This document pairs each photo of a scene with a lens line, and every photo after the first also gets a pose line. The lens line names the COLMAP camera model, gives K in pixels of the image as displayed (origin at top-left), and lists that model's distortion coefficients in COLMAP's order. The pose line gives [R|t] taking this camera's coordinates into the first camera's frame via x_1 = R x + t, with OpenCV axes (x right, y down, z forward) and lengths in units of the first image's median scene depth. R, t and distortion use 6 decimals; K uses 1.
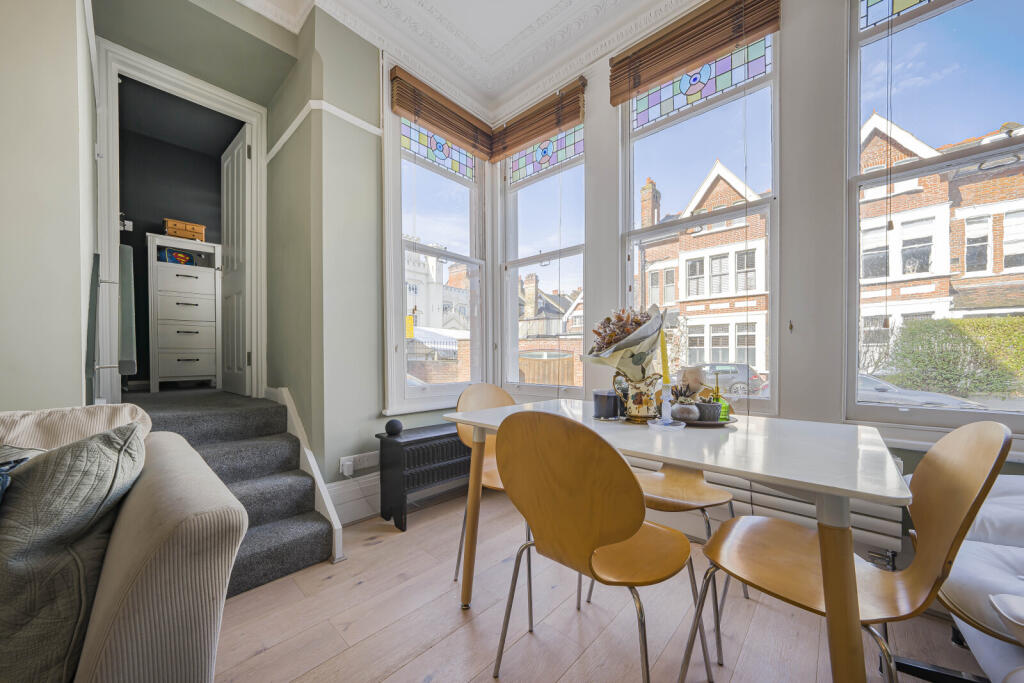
lens RADIAL K [[362.8, 0, 516.7], [0, 362.8, 363.5], [0, 0, 1]] dist [-0.017744, -0.000108]
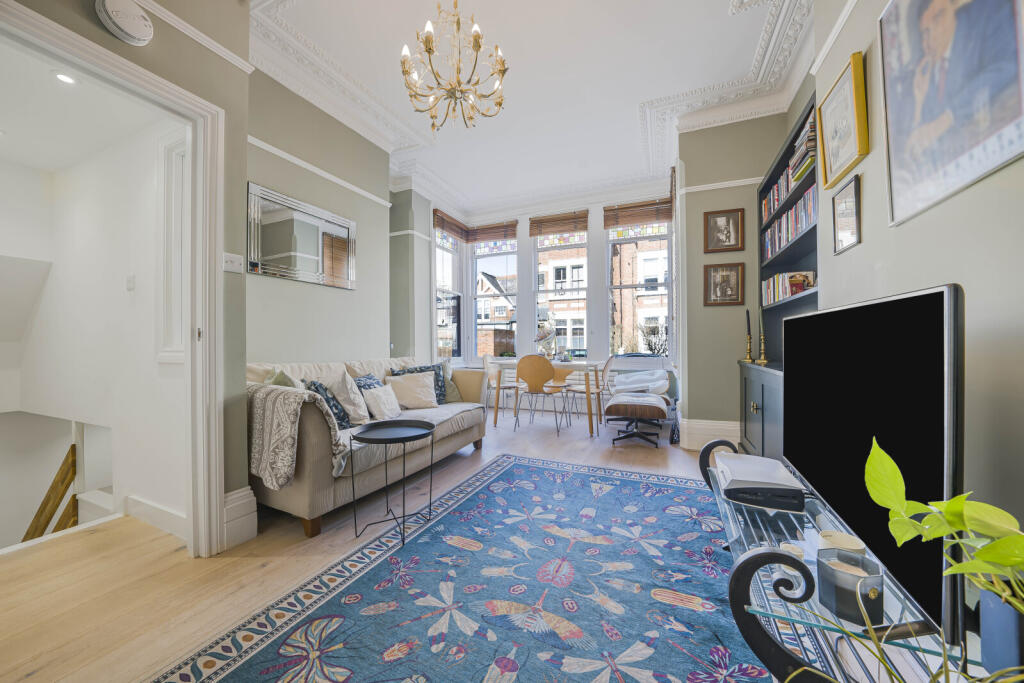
lens RADIAL K [[362.8, 0, 512.8], [0, 362.8, 340.6], [0, 0, 1]] dist [-0.017744, -0.000108]
pose [[0.946246, 0.005859, 0.323395, -0.475733], [0.003310, 0.999608, -0.027793, 0.023126], [-0.323431, 0.027370, 0.945856, -0.942397]]
